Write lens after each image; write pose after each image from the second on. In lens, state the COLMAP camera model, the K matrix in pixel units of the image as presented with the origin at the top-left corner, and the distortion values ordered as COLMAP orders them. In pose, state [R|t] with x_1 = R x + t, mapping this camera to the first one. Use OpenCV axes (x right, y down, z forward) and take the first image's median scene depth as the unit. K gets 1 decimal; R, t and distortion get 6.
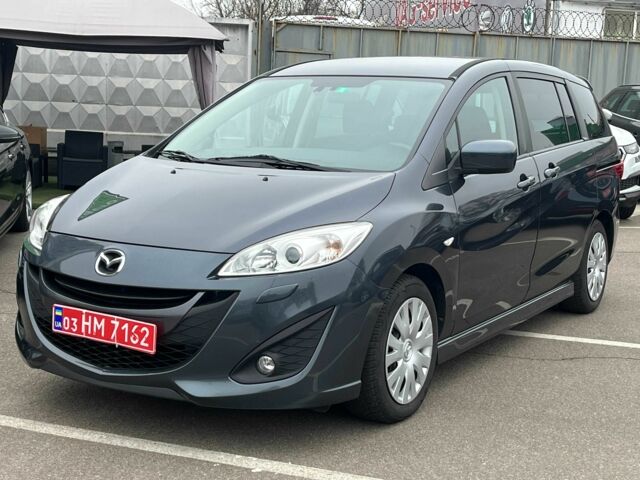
lens RADIAL K [[975.0, 0, 319.9], [0, 975.0, 240.7], [0, 0, 1]] dist [0.058265, 0.000000]
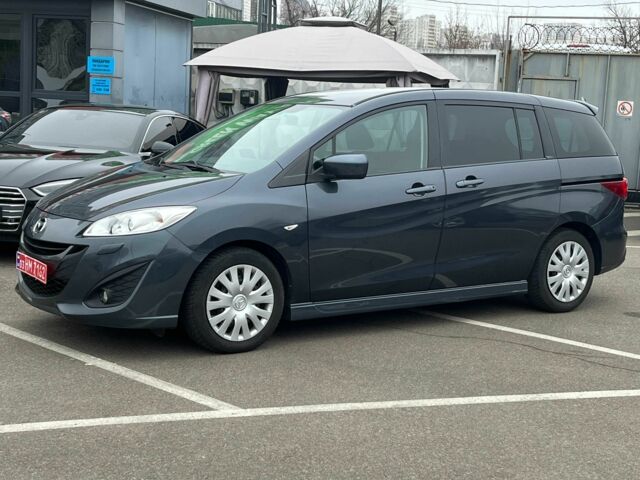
lens RADIAL K [[975.0, 0, 319.7], [0, 975.0, 239.3], [0, 0, 1]] dist [0.058265, 0.000000]
pose [[0.911088, 0.050985, -0.409046, 0.748968], [-0.062072, 0.997975, -0.013865, 0.034849], [0.407511, 0.038023, 0.912409, -0.212447]]
